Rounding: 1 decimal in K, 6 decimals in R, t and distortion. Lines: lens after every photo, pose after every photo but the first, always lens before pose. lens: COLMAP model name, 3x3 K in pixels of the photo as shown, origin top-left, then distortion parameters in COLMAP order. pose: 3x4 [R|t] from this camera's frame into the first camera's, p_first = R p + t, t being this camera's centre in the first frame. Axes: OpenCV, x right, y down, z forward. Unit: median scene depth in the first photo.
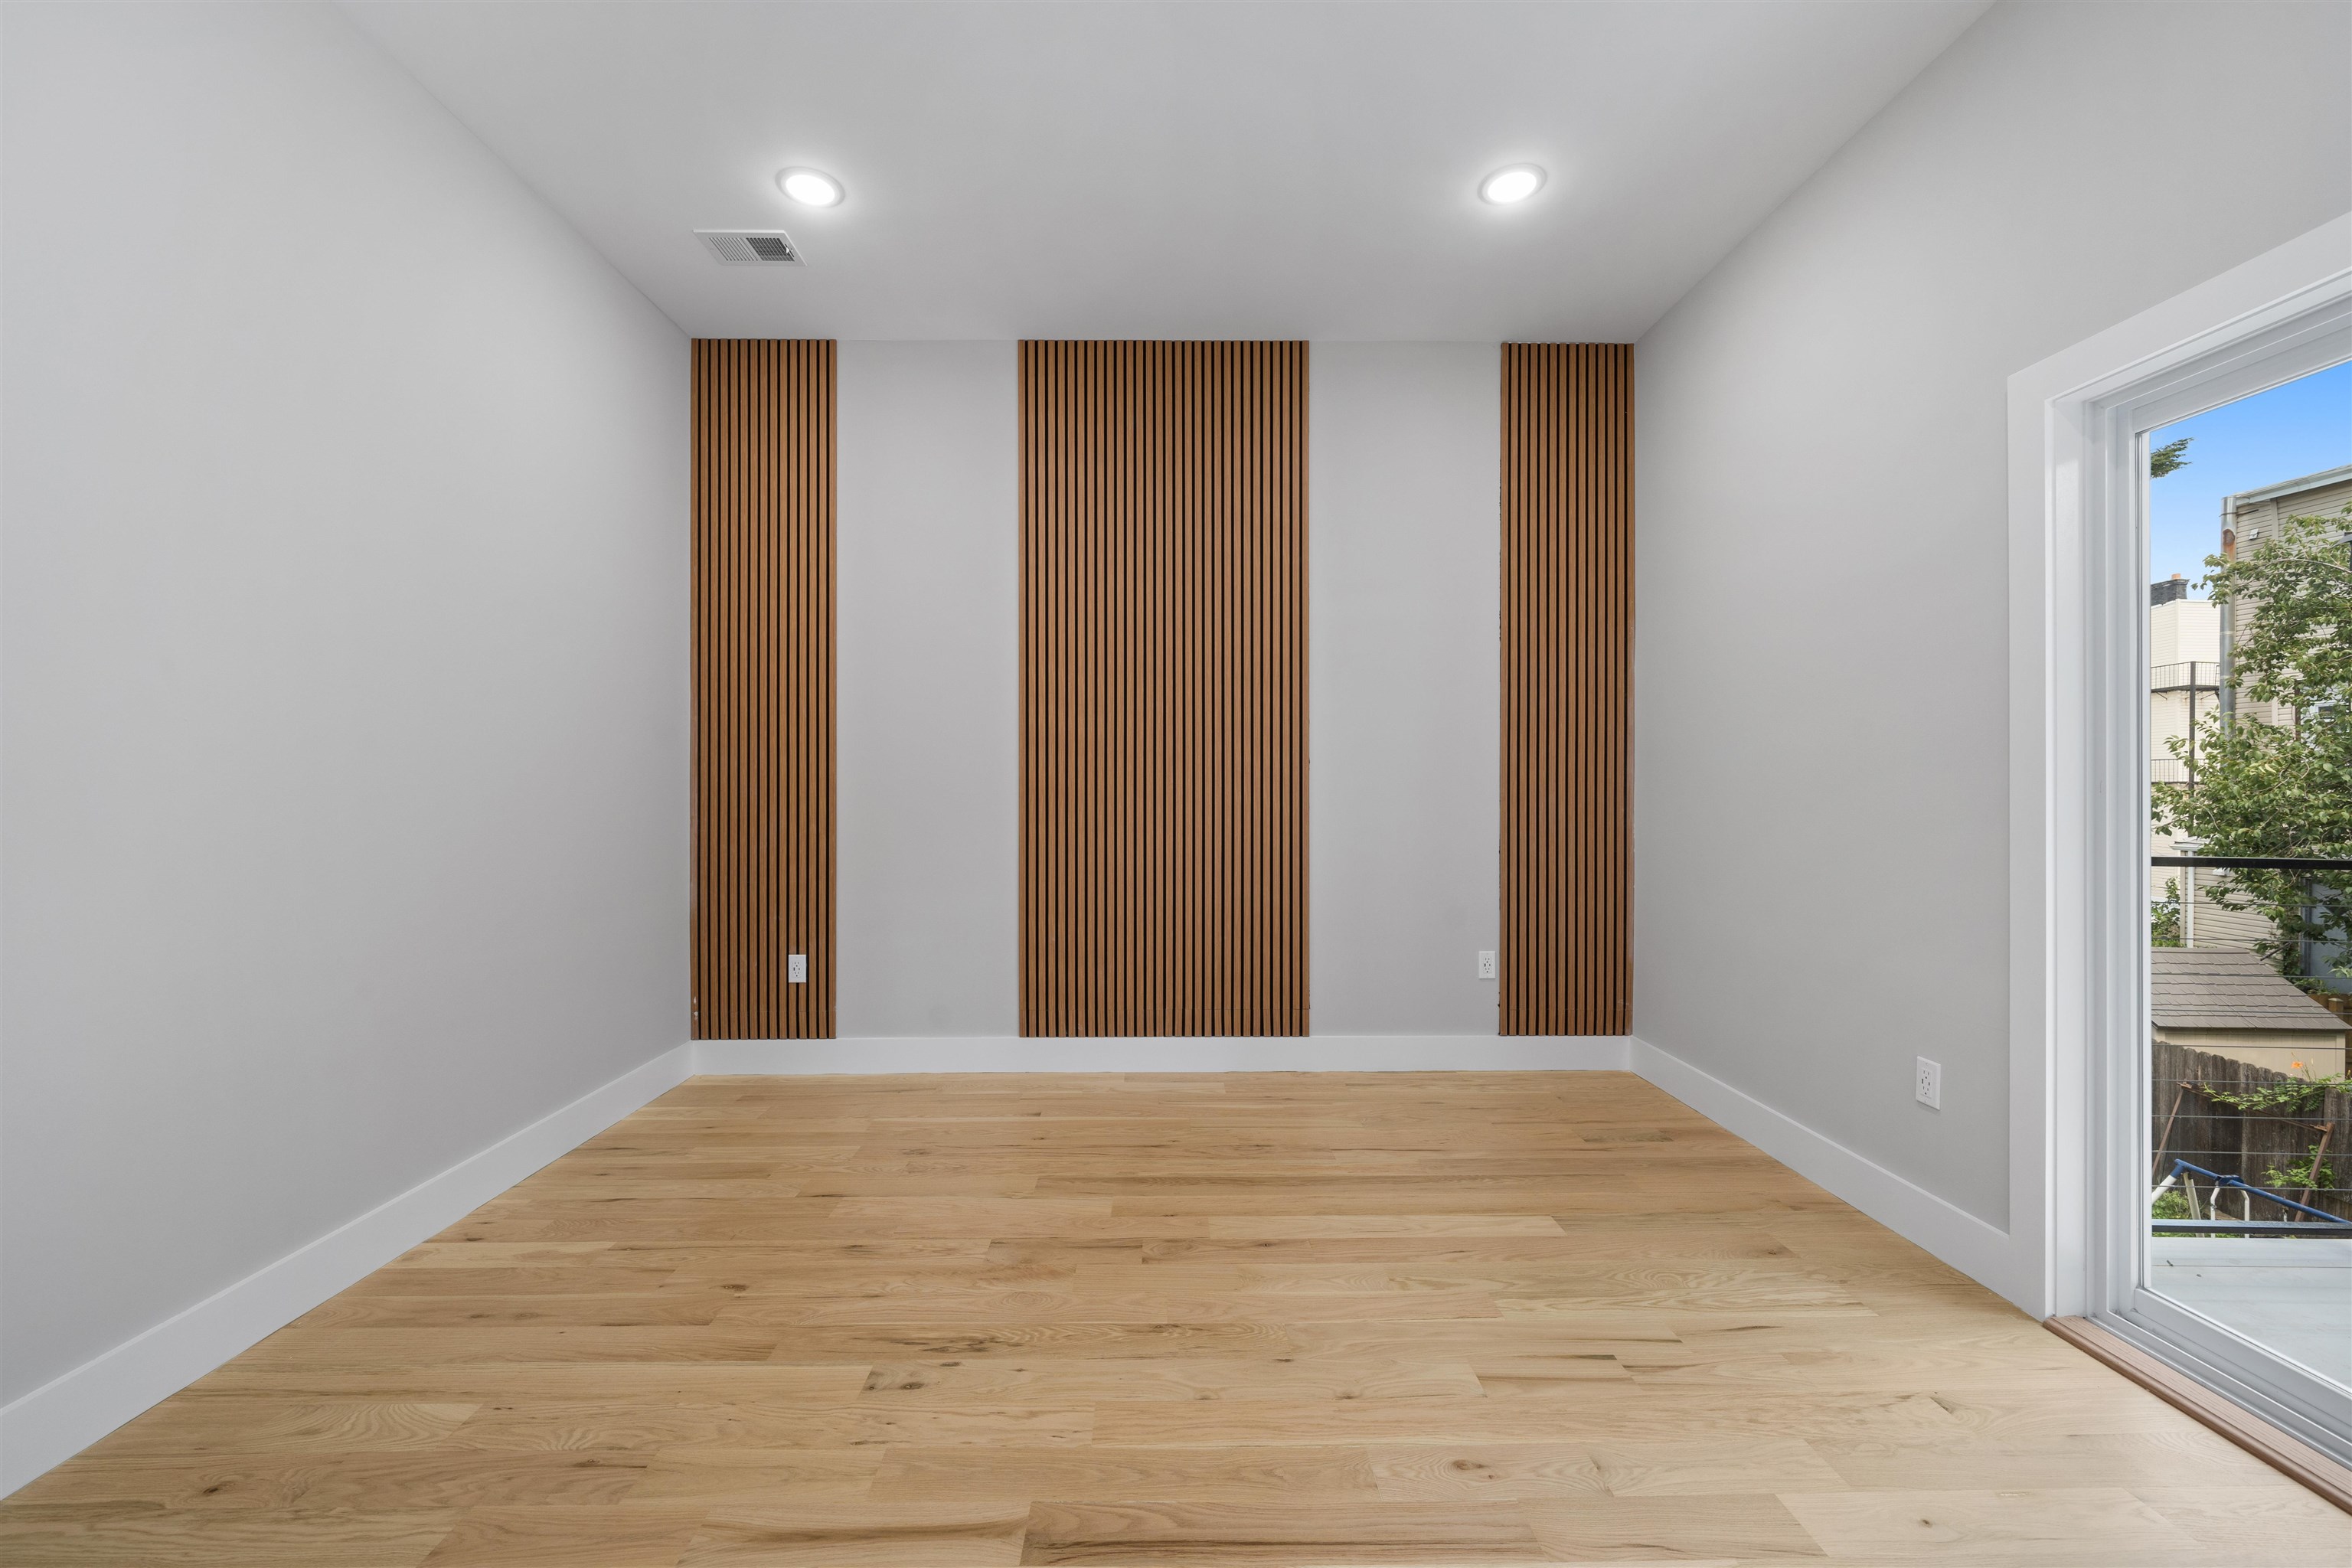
lens RADIAL K [[927.5, 0, 1170.3], [0, 927.5, 790.0], [0, 0, 1]] dist [-0.002052, 0.000254]
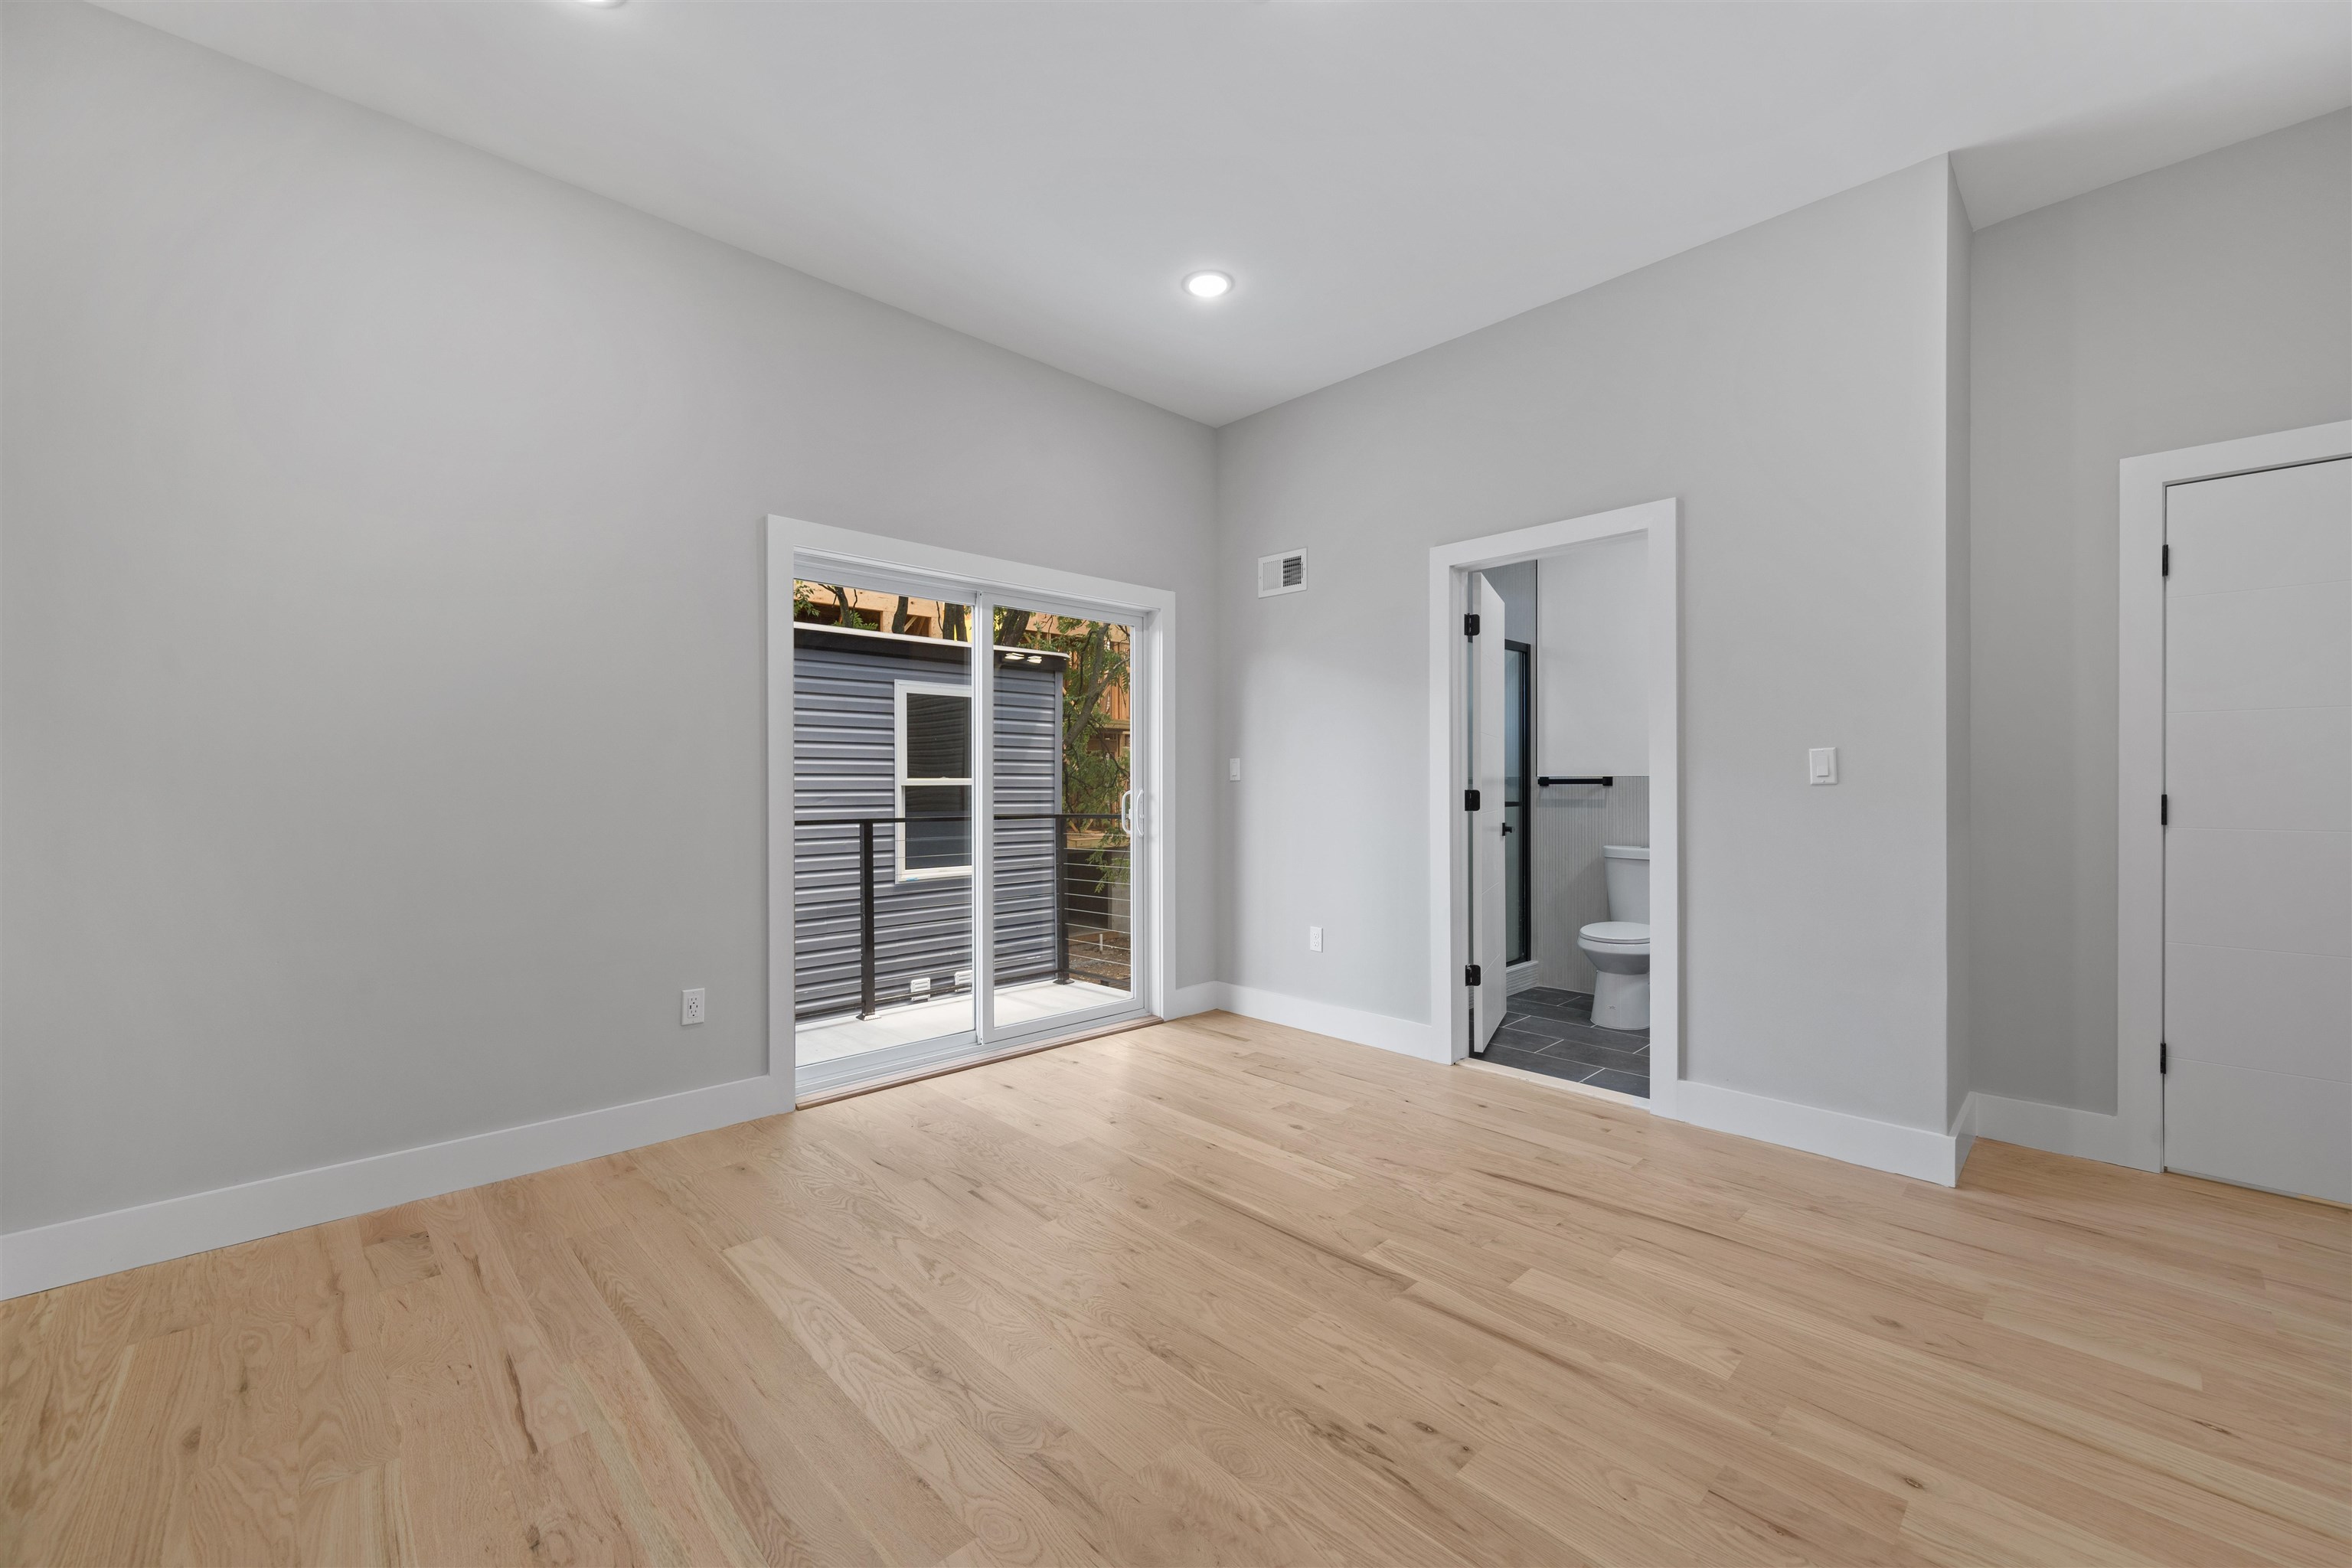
lens RADIAL K [[927.5, 0, 1174.8], [0, 927.5, 780.0], [0, 0, 1]] dist [-0.002052, 0.000254]
pose [[-0.683116, 0.001203, 0.730309, -0.509156], [0.002776, 0.999996, 0.000948, -0.003005], [-0.730305, 0.002675, -0.683116, 1.176860]]
